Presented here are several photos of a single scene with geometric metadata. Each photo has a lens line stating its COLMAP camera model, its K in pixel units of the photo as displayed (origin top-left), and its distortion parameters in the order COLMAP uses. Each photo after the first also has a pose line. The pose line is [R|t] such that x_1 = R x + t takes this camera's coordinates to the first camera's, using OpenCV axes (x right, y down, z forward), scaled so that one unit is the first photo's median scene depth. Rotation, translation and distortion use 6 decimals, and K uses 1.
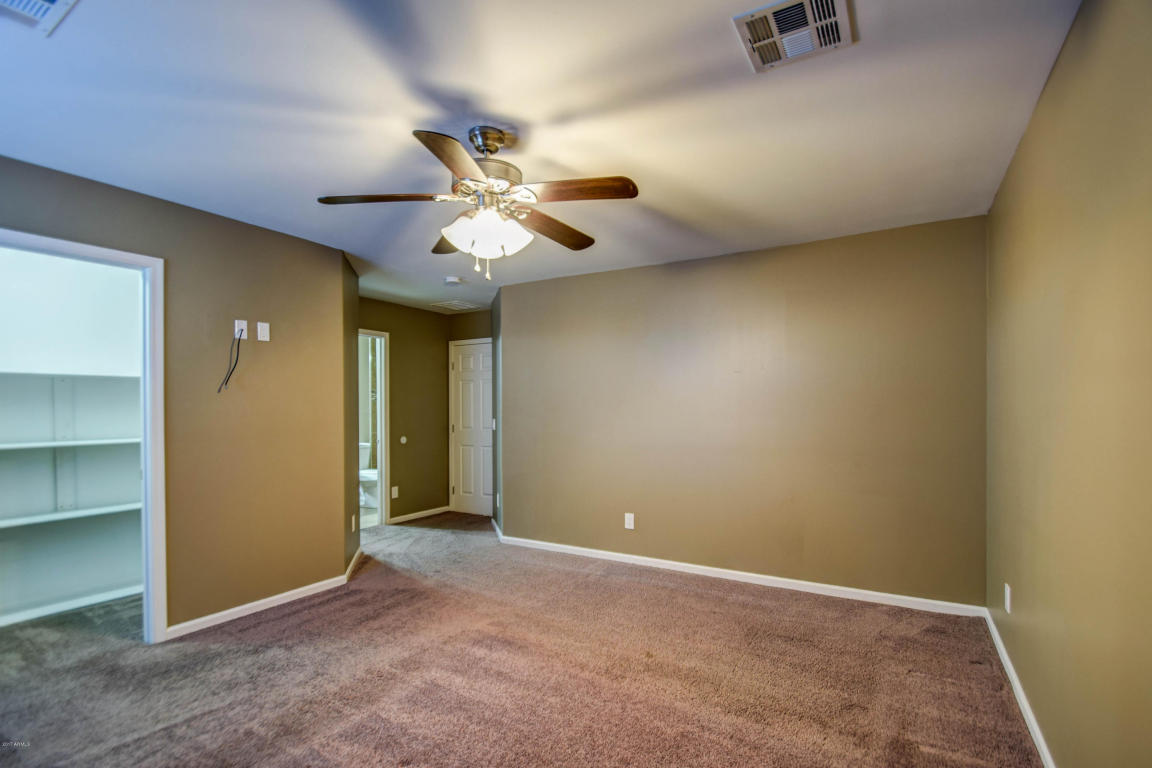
lens RADIAL K [[508.6, 0, 576.8], [0, 508.6, 412.0], [0, 0, 1]] dist [0.009092, -0.015107]
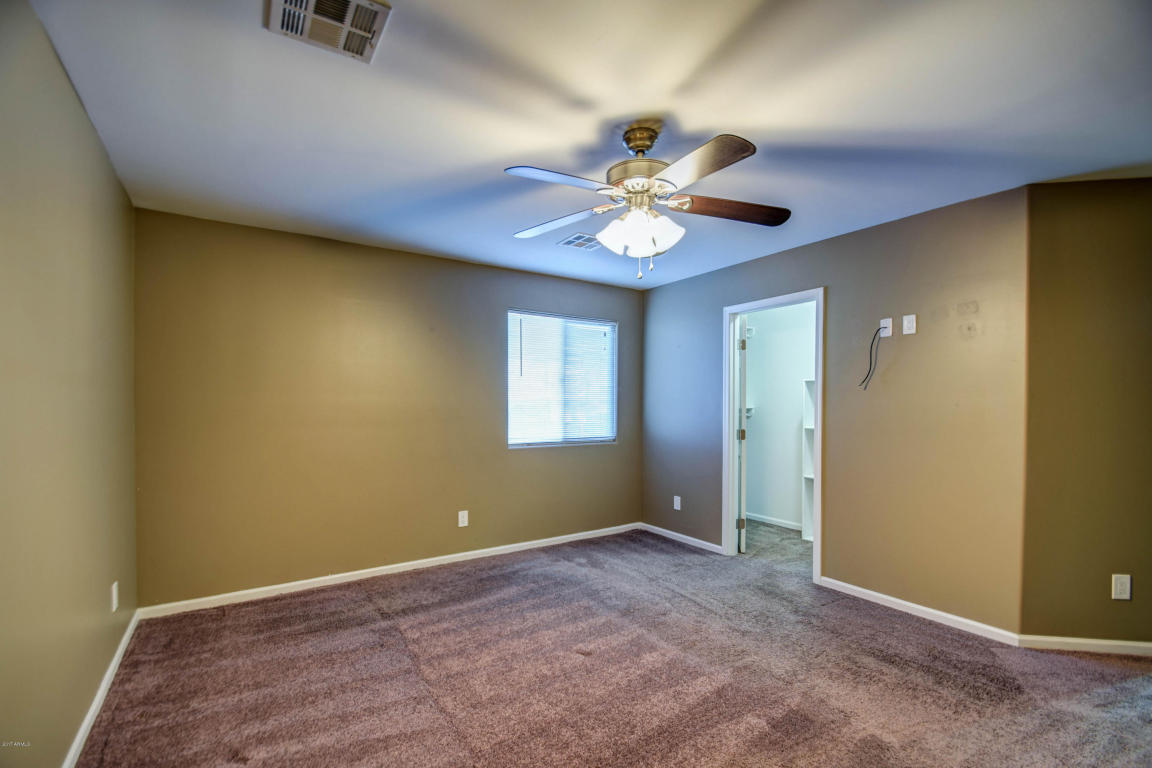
lens RADIAL K [[508.6, 0, 576.8], [0, 508.6, 412.0], [0, 0, 1]] dist [0.009092, -0.015107]
pose [[-0.408225, 0.029100, -0.912417, 0.824836], [-0.004500, 0.999415, 0.033888, -0.029393], [0.912870, 0.017940, -0.407855, 1.333314]]
